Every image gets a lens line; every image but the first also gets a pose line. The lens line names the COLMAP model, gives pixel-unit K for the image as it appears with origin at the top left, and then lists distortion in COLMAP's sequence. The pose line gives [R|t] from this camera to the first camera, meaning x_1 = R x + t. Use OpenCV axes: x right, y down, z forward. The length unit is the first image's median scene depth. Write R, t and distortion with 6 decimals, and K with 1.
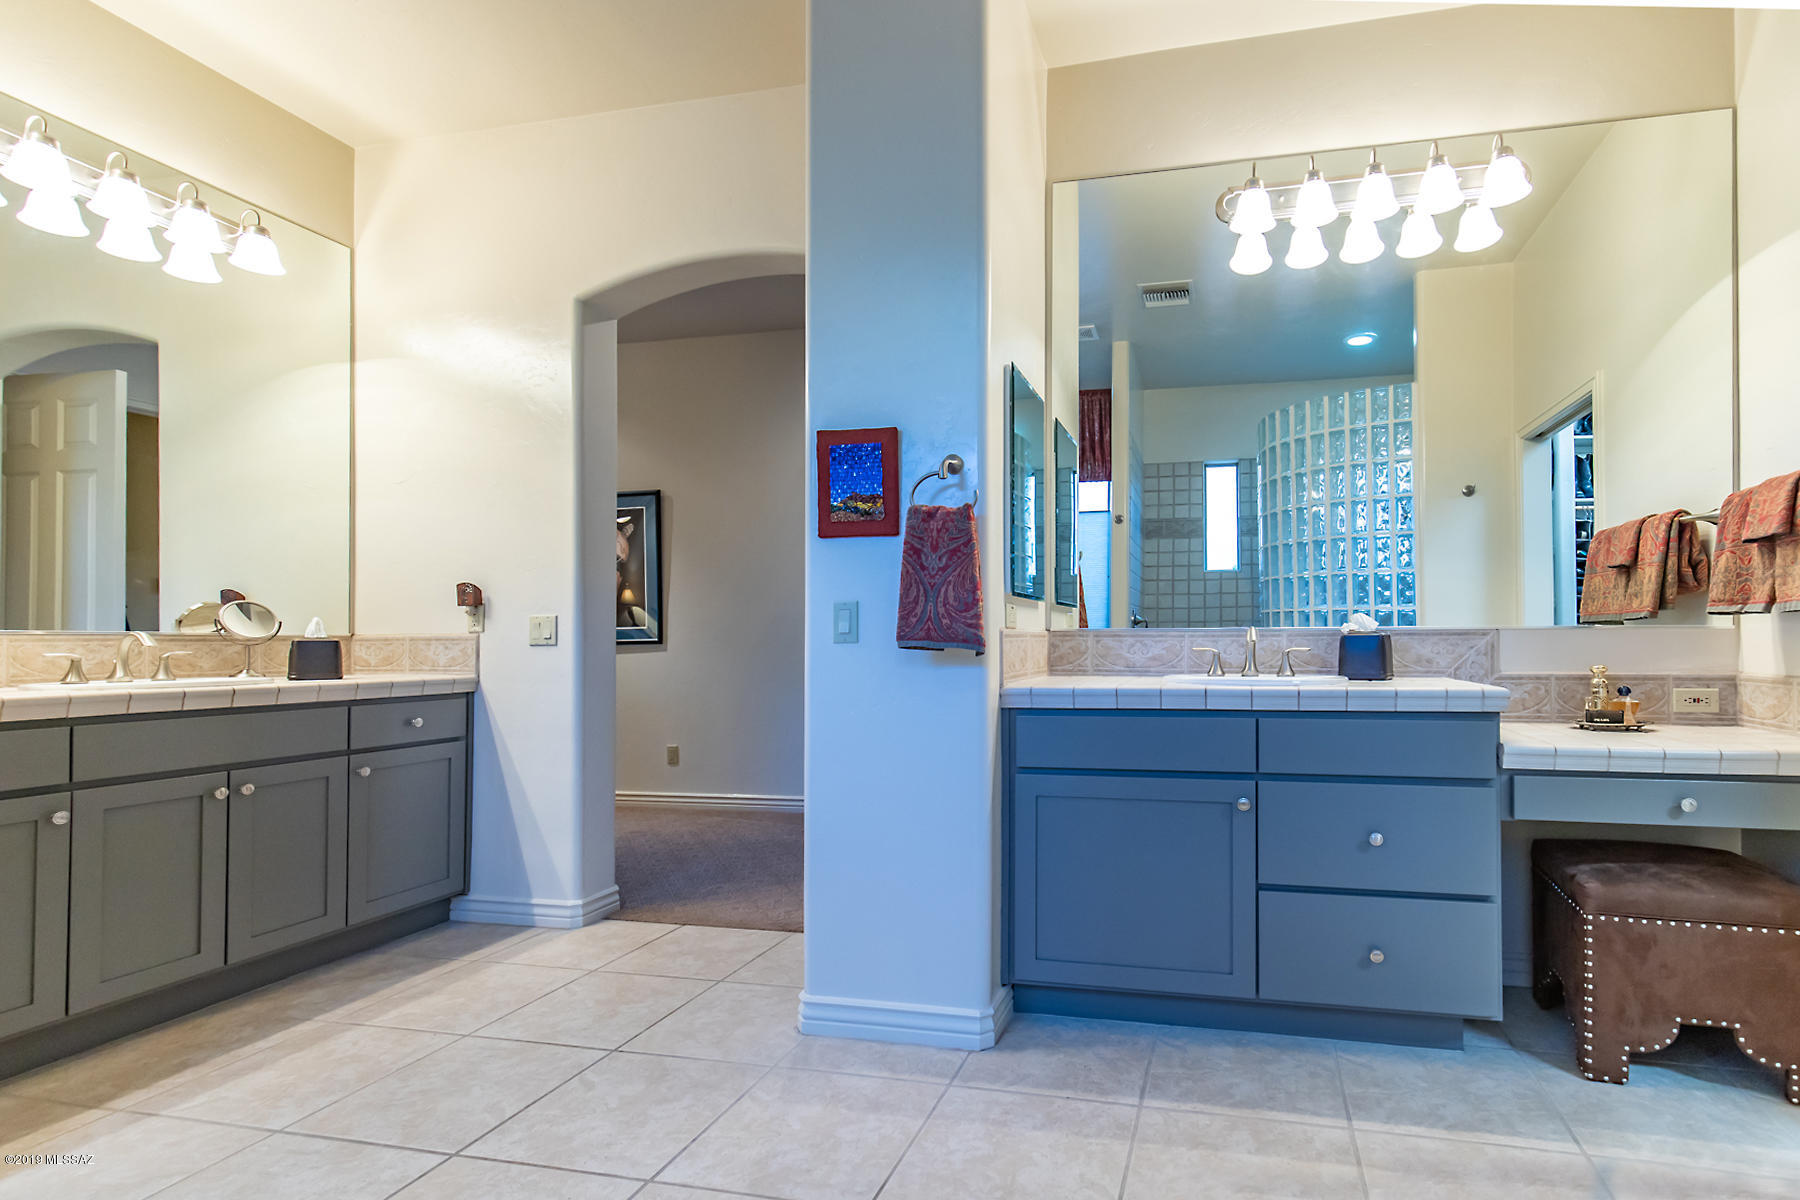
lens RADIAL K [[841.5, 0, 900.5], [0, 841.5, 635.6], [0, 0, 1]] dist [0.001444, 0.000192]
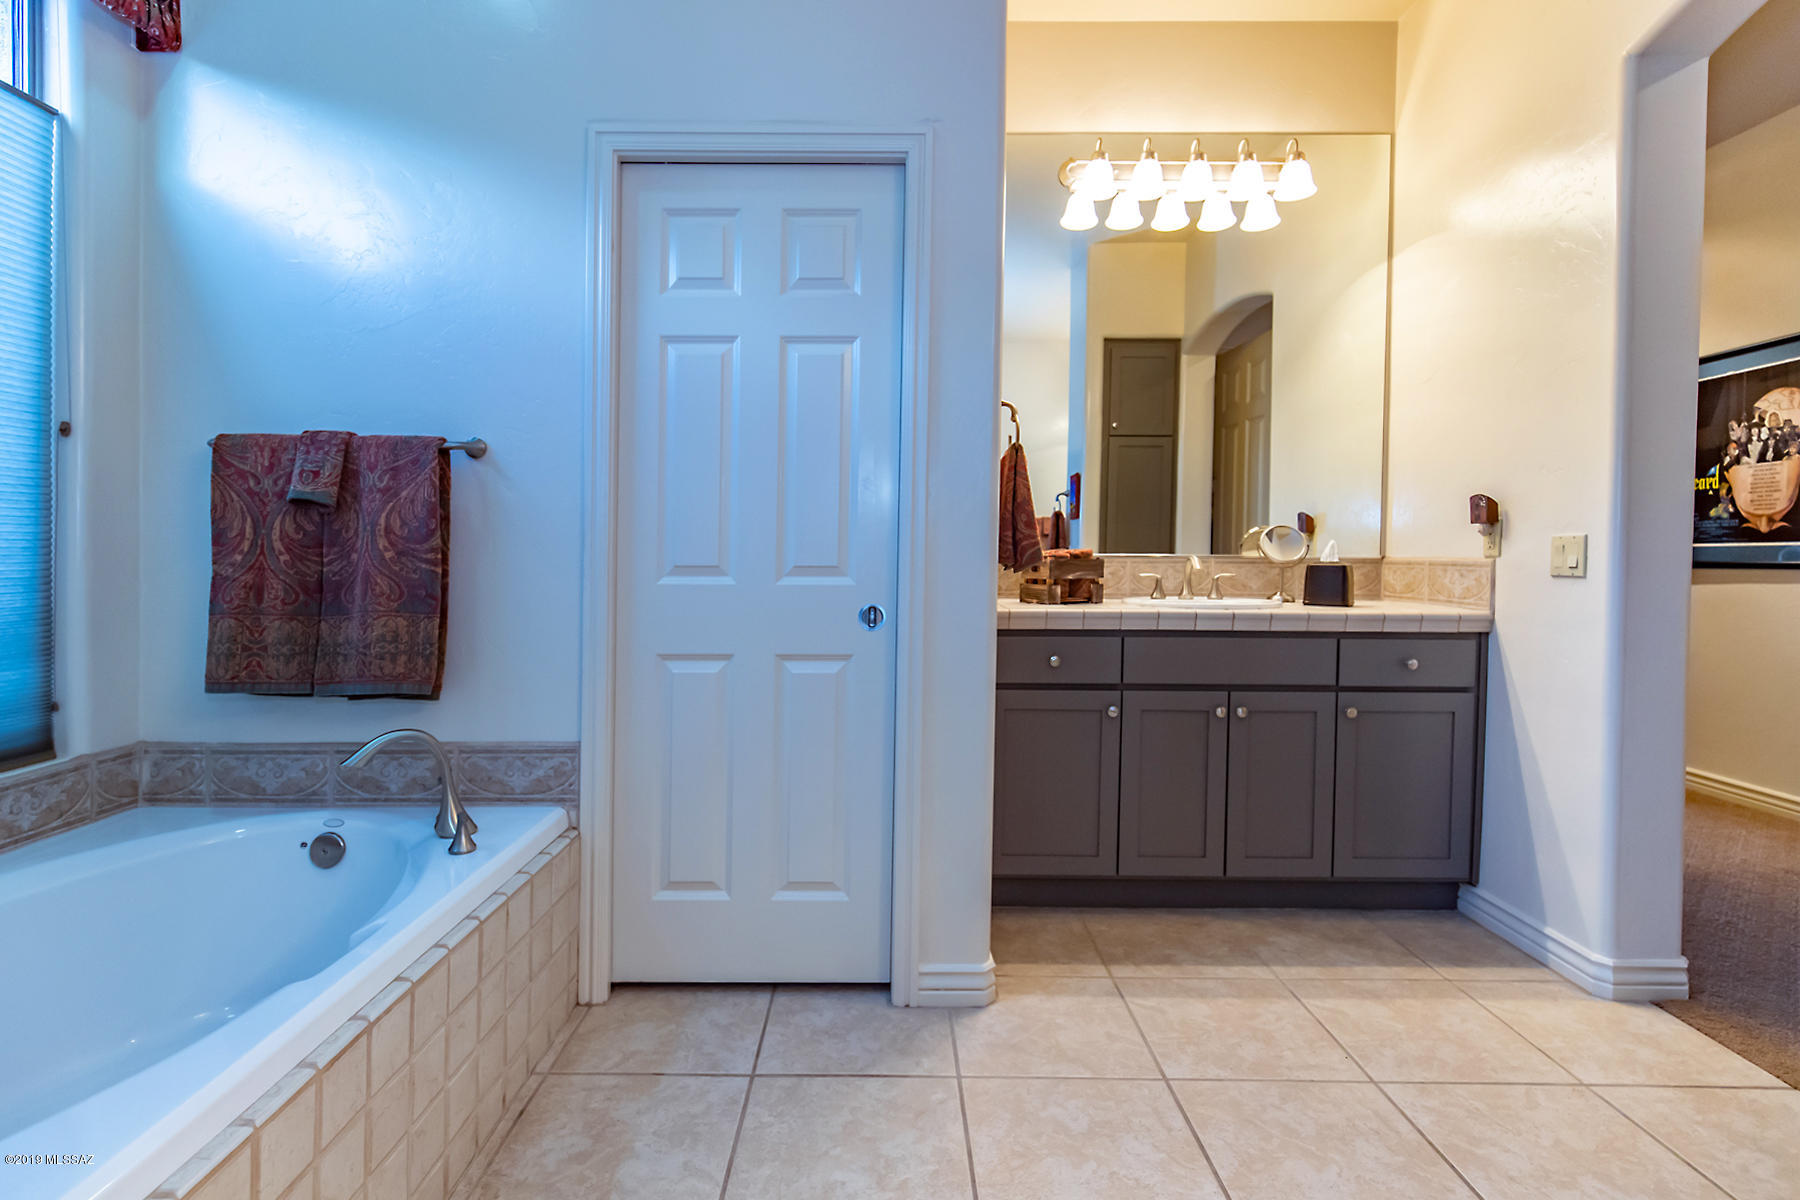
lens RADIAL K [[871.5, 0, 896.5], [0, 871.5, 569.0], [0, 0, 1]] dist [0.001269, 0.000024]
pose [[0.379657, 0.012858, -0.925038, 0.039388], [0.008842, 0.999807, 0.017526, -0.012765], [0.925085, -0.014833, 0.379470, 0.196167]]
